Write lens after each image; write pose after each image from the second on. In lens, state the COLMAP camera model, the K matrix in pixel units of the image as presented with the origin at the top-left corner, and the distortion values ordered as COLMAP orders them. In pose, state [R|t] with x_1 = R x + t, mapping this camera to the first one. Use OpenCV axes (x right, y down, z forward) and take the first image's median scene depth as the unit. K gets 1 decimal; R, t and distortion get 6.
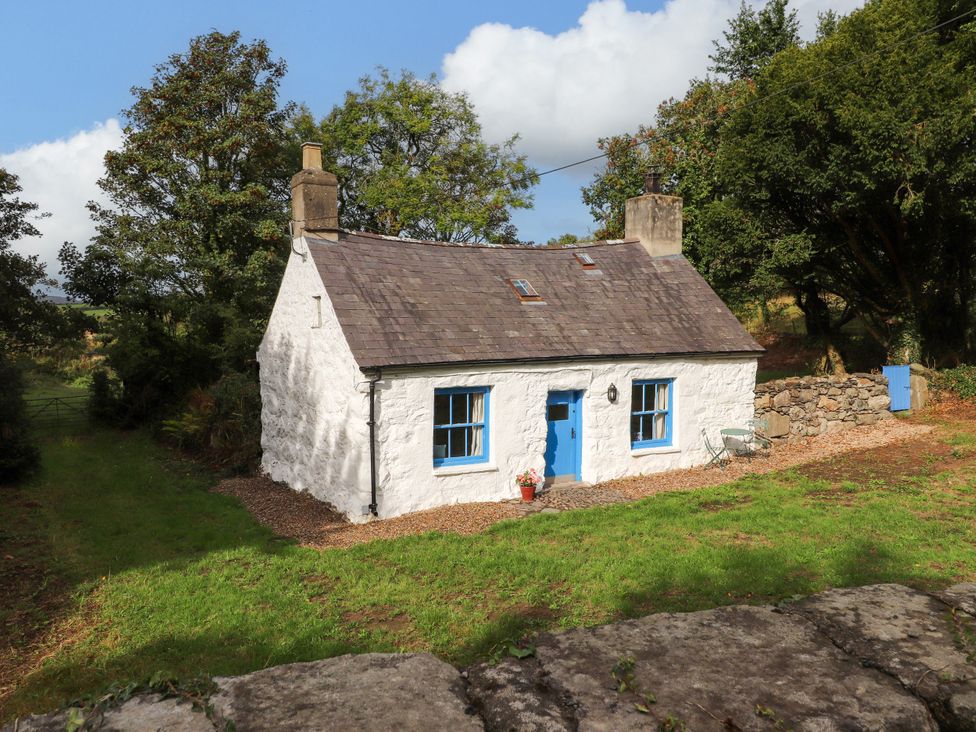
lens RADIAL K [[843.8, 0, 485.2], [0, 843.8, 356.0], [0, 0, 1]] dist [0.005290, 0.005976]
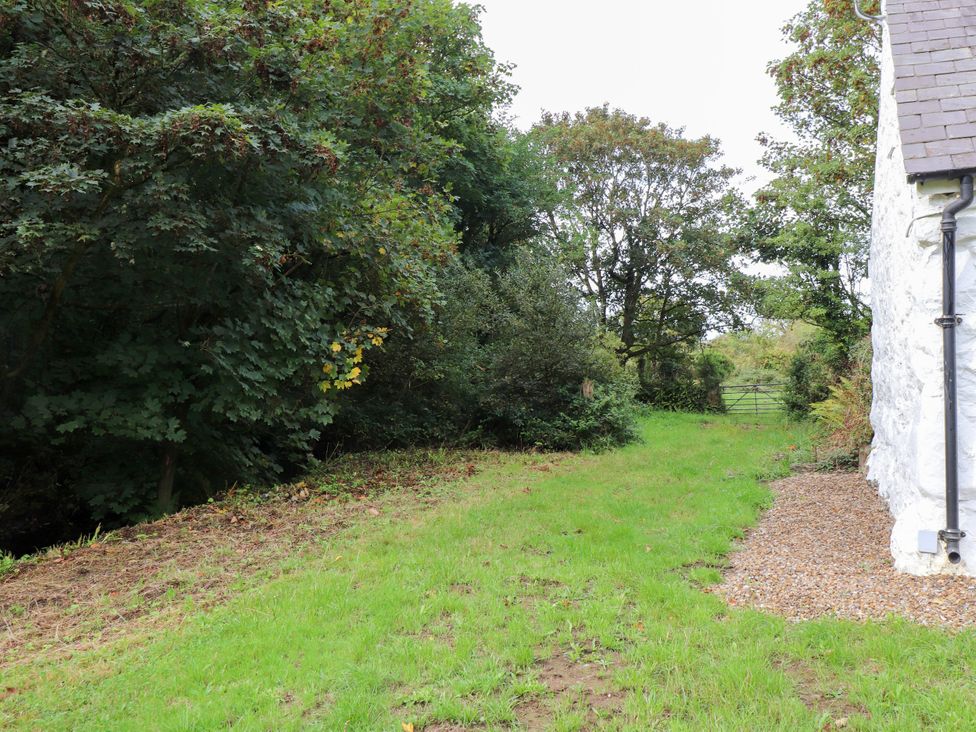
lens RADIAL K [[843.8, 0, 482.9], [0, 843.8, 373.4], [0, 0, 1]] dist [0.005290, 0.005976]
pose [[0.602793, 0.016900, -0.797719, 0.040596], [-0.028371, 0.999597, -0.000262, 0.093987], [0.797393, 0.022790, 0.603030, 0.508456]]
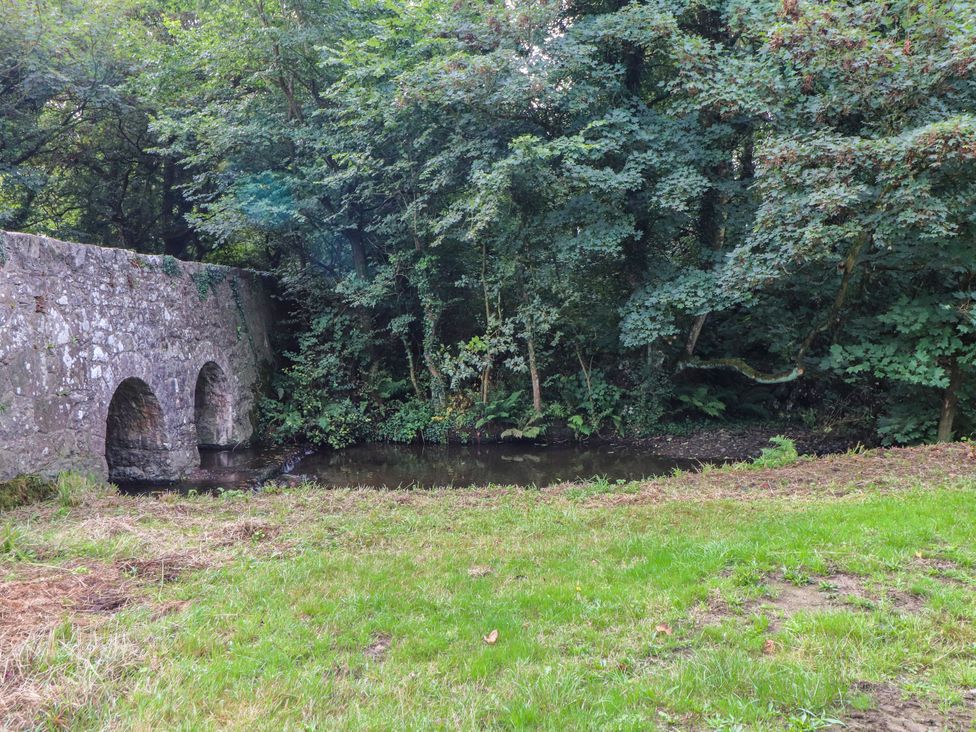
lens RADIAL K [[843.8, 0, 487.7], [0, 843.8, 367.0], [0, 0, 1]] dist [0.005290, 0.005976]
pose [[-0.307596, 0.076533, -0.948434, 0.244128], [-0.026590, 0.995679, 0.088969, 0.076260], [0.951145, 0.052586, -0.304232, 0.551030]]
